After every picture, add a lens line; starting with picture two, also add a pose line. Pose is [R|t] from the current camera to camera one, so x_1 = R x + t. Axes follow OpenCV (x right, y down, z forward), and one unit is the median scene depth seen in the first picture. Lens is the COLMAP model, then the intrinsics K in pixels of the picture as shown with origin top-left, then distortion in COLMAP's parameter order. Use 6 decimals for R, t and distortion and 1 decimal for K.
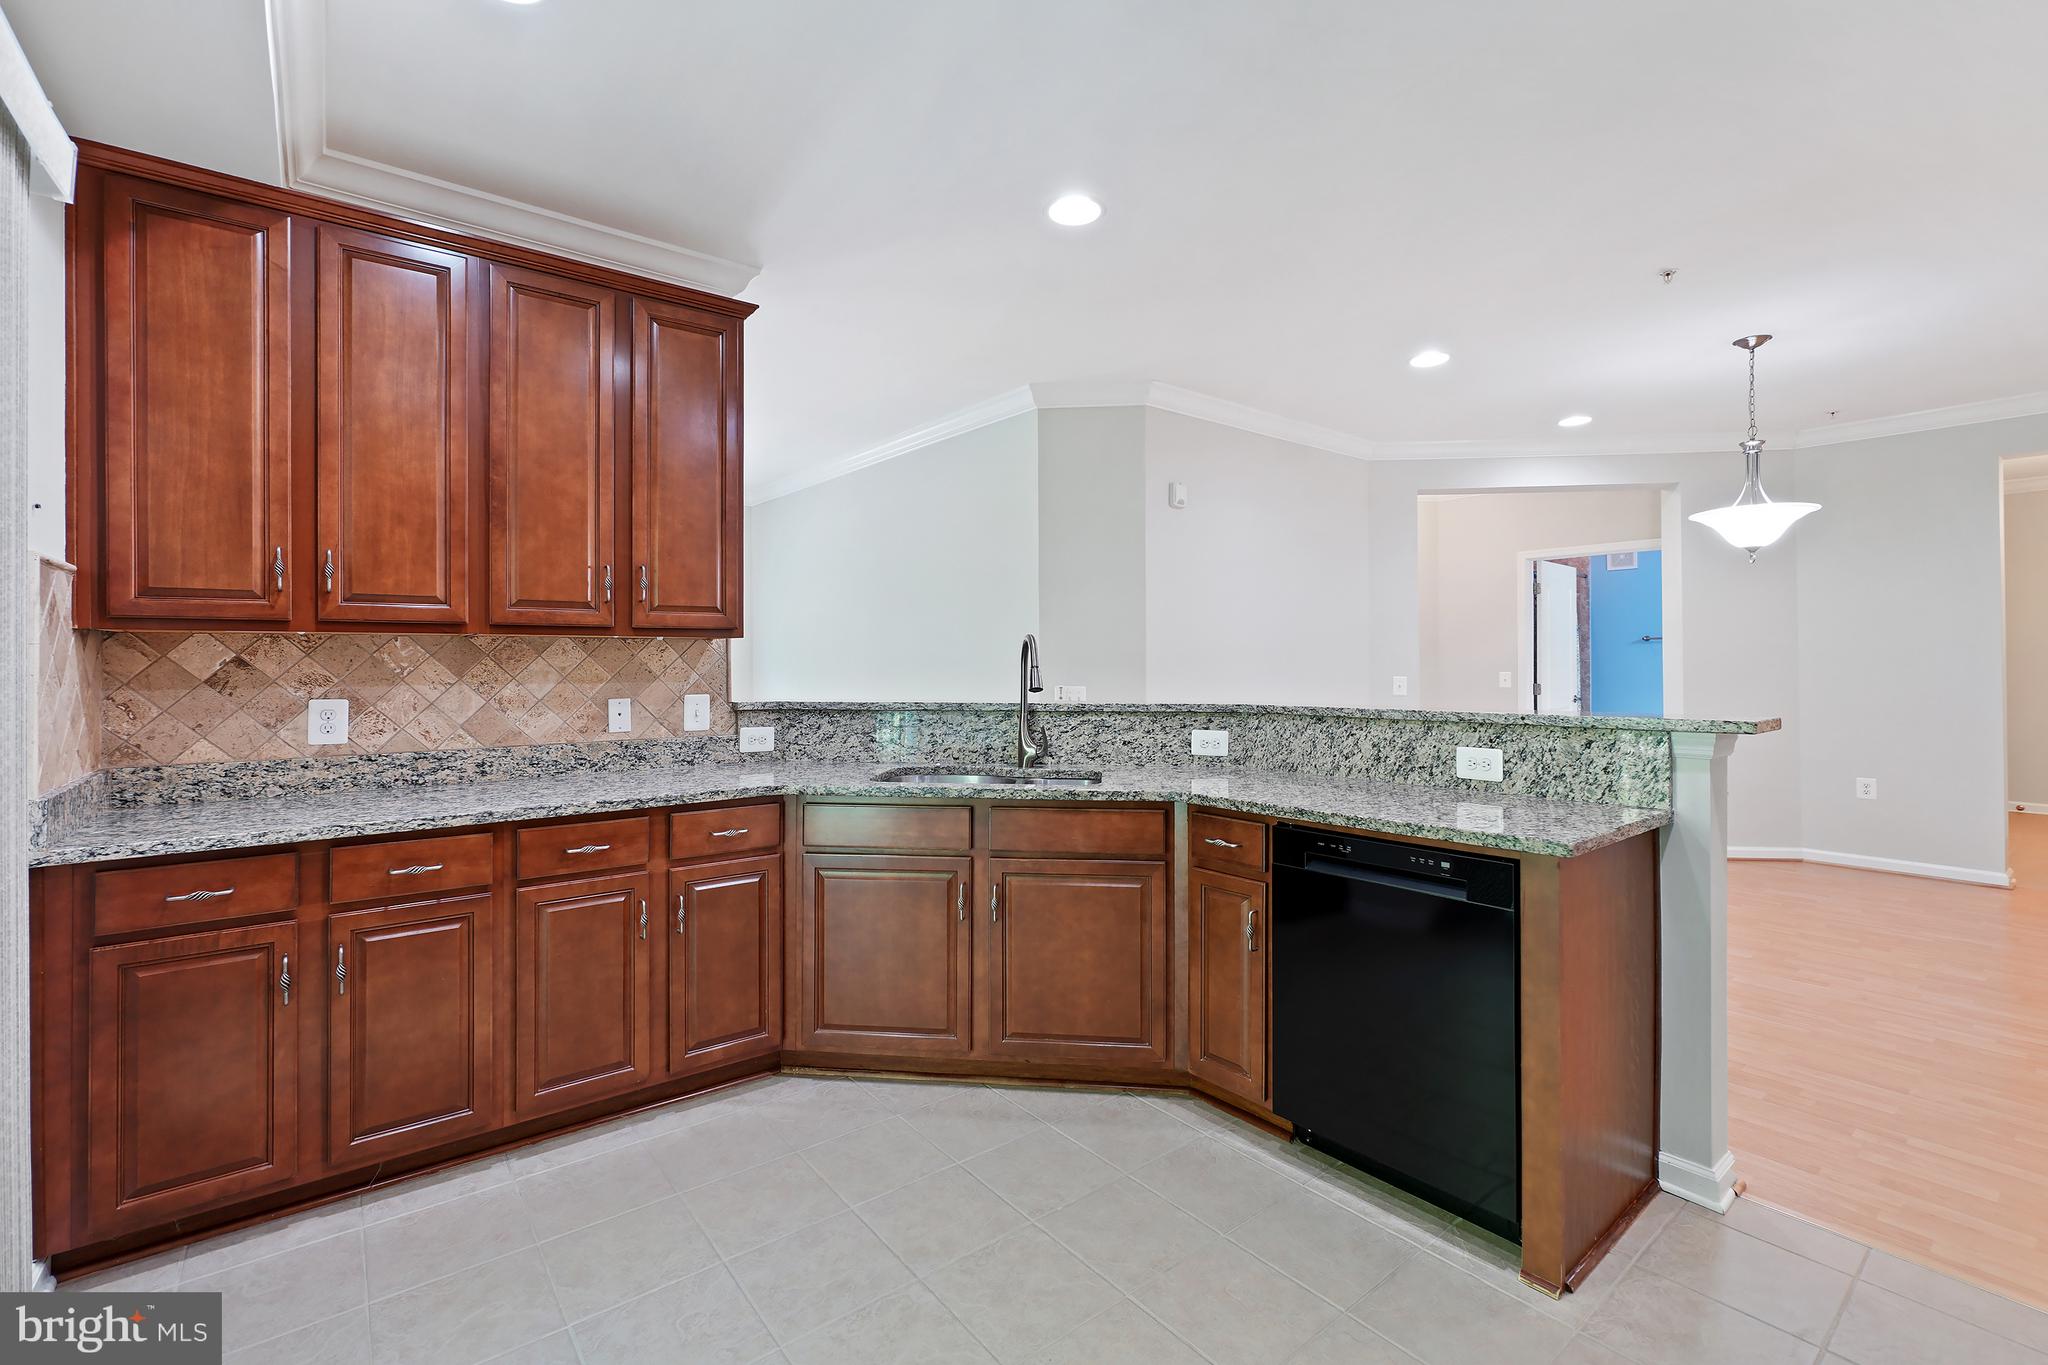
lens RADIAL K [[911.0, 0, 999.1], [0, 911.0, 660.1], [0, 0, 1]] dist [0.004425, 0.000011]
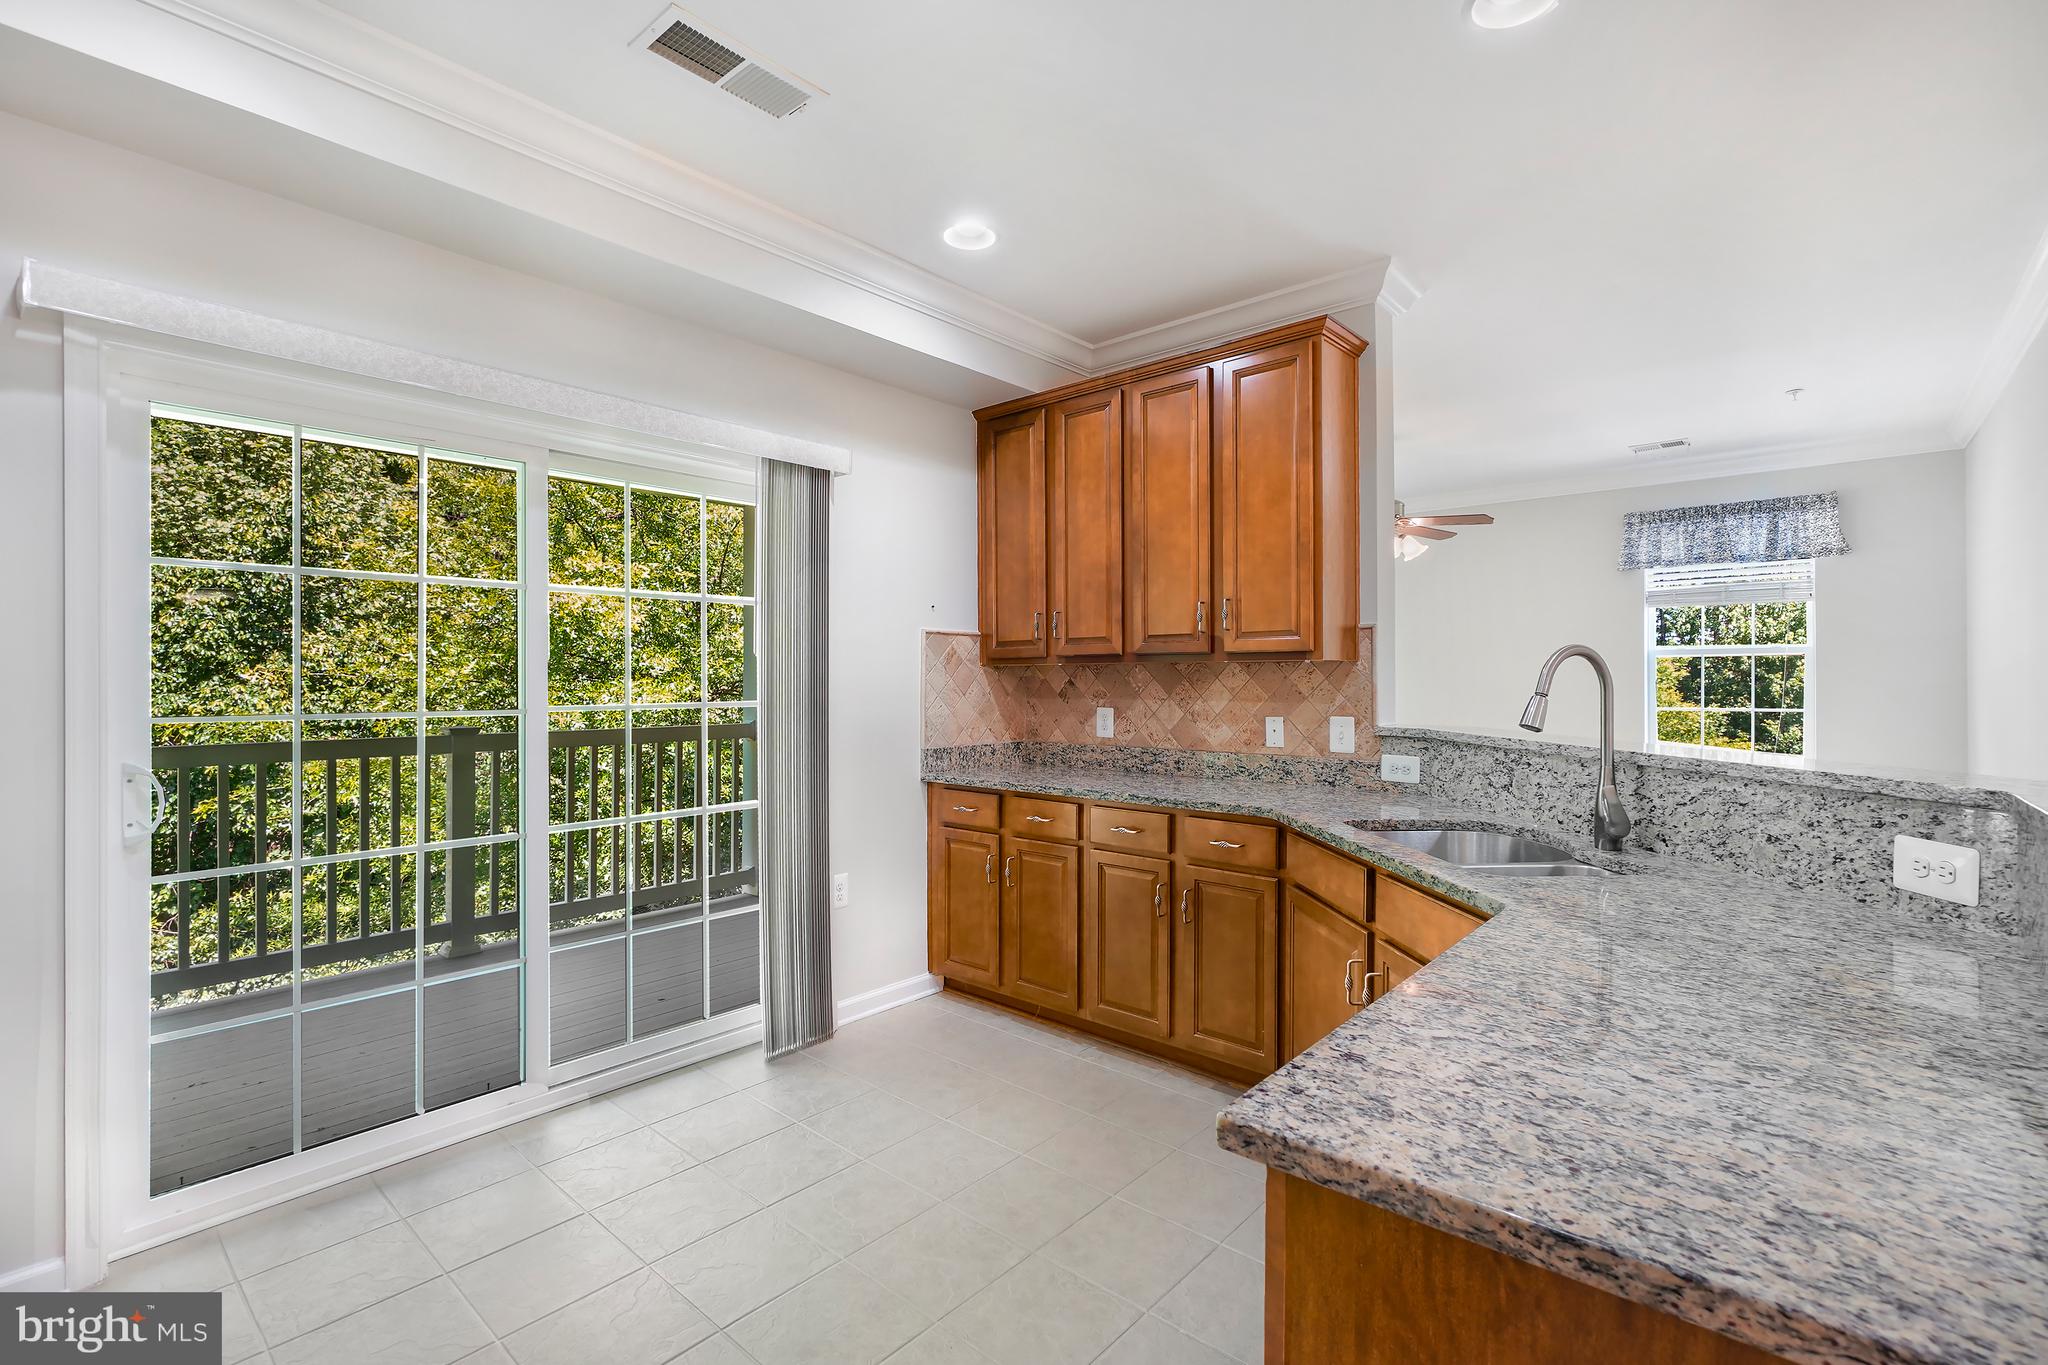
lens RADIAL K [[911.0, 0, 1022.3], [0, 911.0, 693.5], [0, 0, 1]] dist [0.004425, 0.000011]
pose [[0.194688, 0.014979, -0.980751, 0.630195], [-0.000624, 0.999885, 0.015147, -0.002630], [0.980865, -0.002337, 0.194675, 0.506130]]
